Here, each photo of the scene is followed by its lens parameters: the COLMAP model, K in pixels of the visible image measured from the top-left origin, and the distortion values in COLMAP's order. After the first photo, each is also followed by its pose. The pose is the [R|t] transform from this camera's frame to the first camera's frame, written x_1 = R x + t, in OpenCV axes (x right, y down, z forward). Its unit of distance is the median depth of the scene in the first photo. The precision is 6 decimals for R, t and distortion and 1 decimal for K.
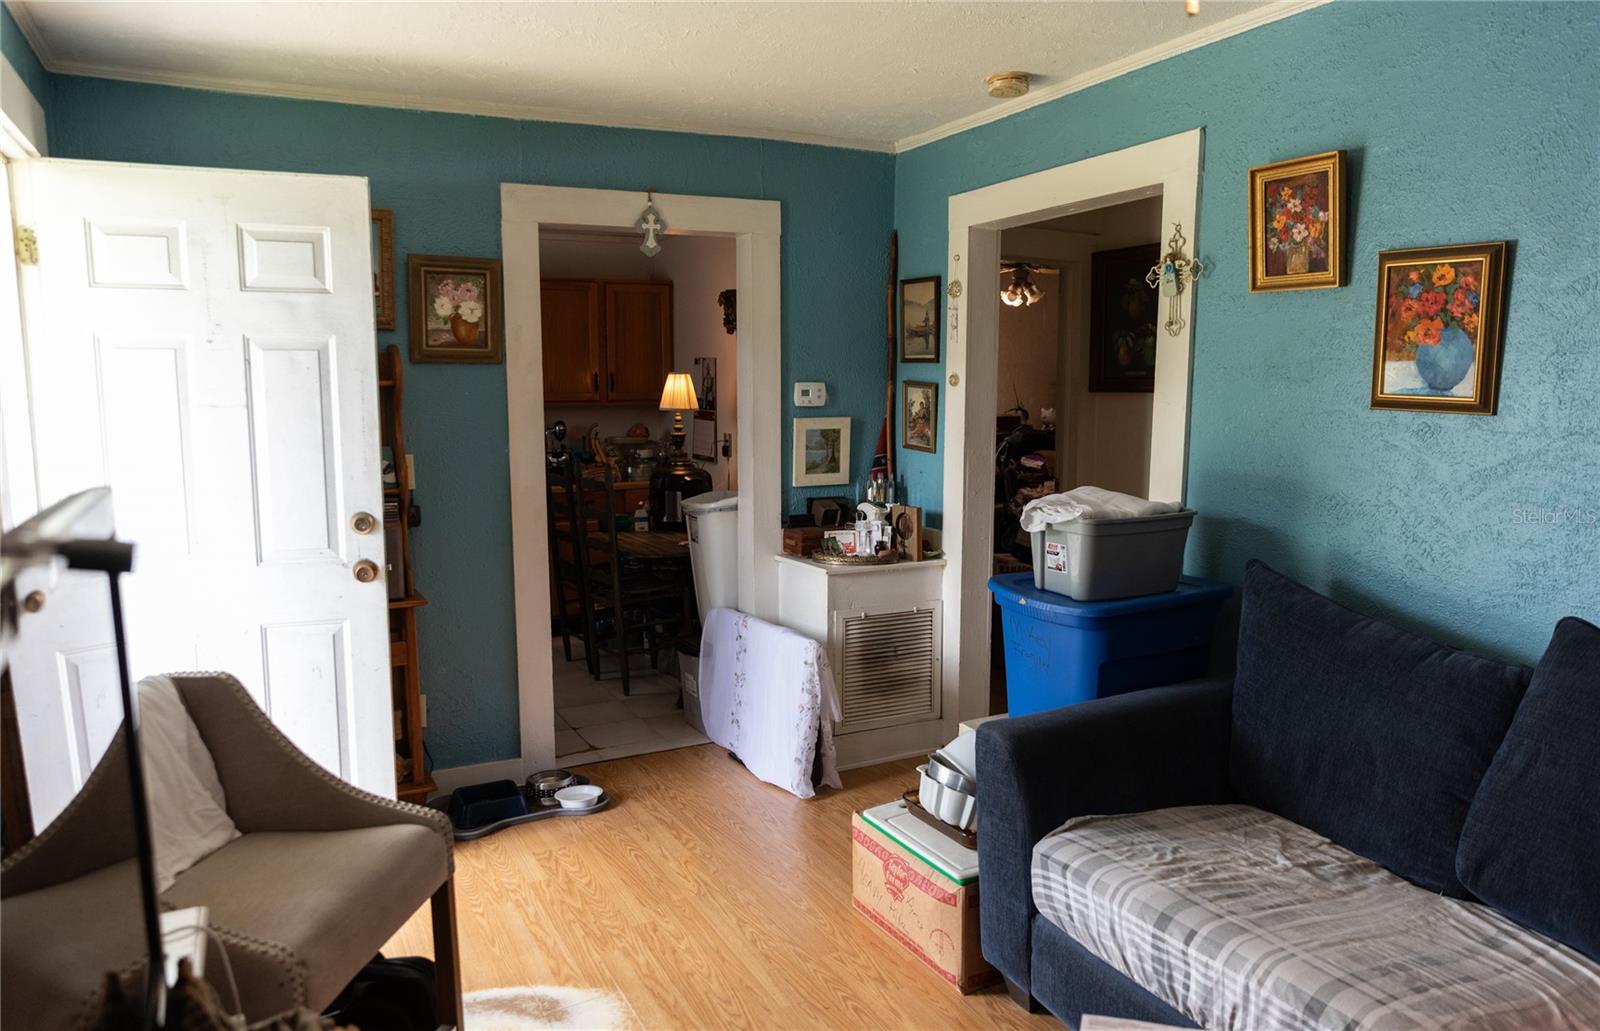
lens RADIAL K [[1127.3, 0, 804.5], [0, 1127.3, 514.9], [0, 0, 1]] dist [0.003217, -0.002388]
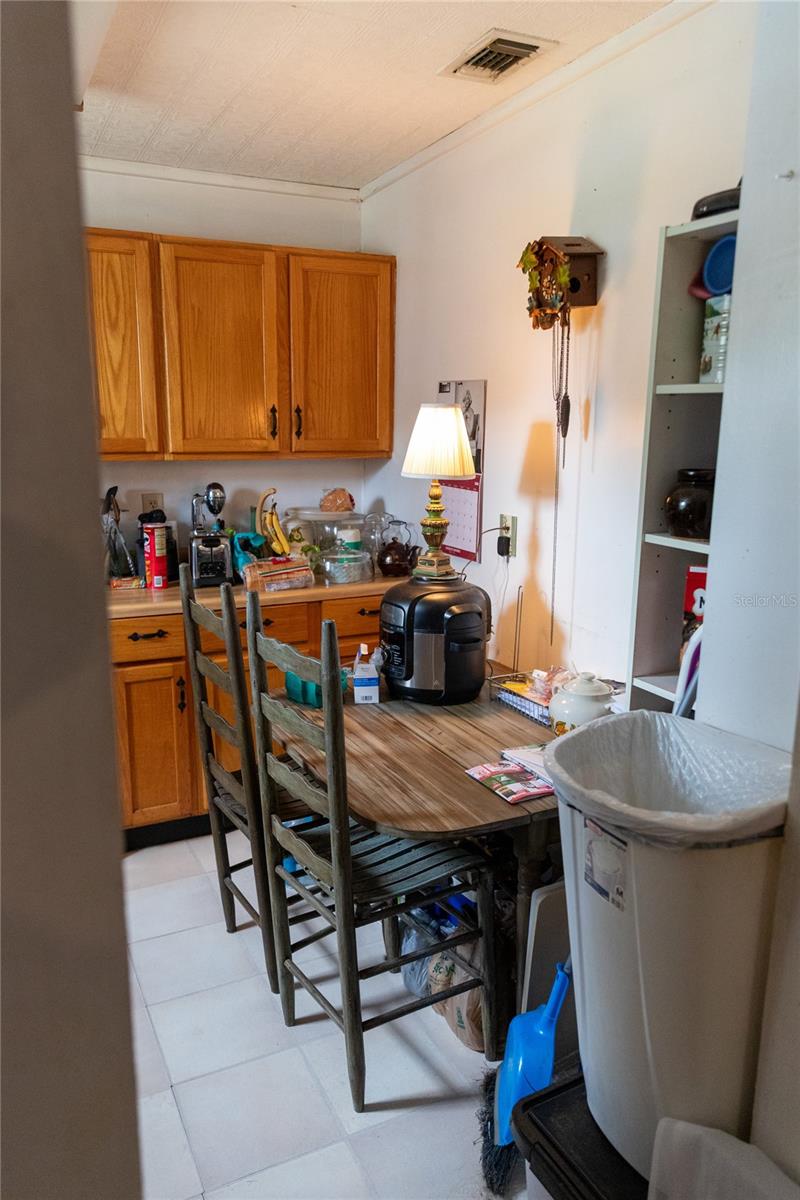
lens RADIAL K [[820.1, 0, 396.5], [0, 820.1, 601.3], [0, 0, 1]] dist [-0.004961, -0.000420]
pose [[0.999929, 0.010996, -0.004616, -0.185156], [-0.010510, 0.995454, 0.094666, -0.102531], [0.005636, -0.094611, 0.995498, 0.884334]]
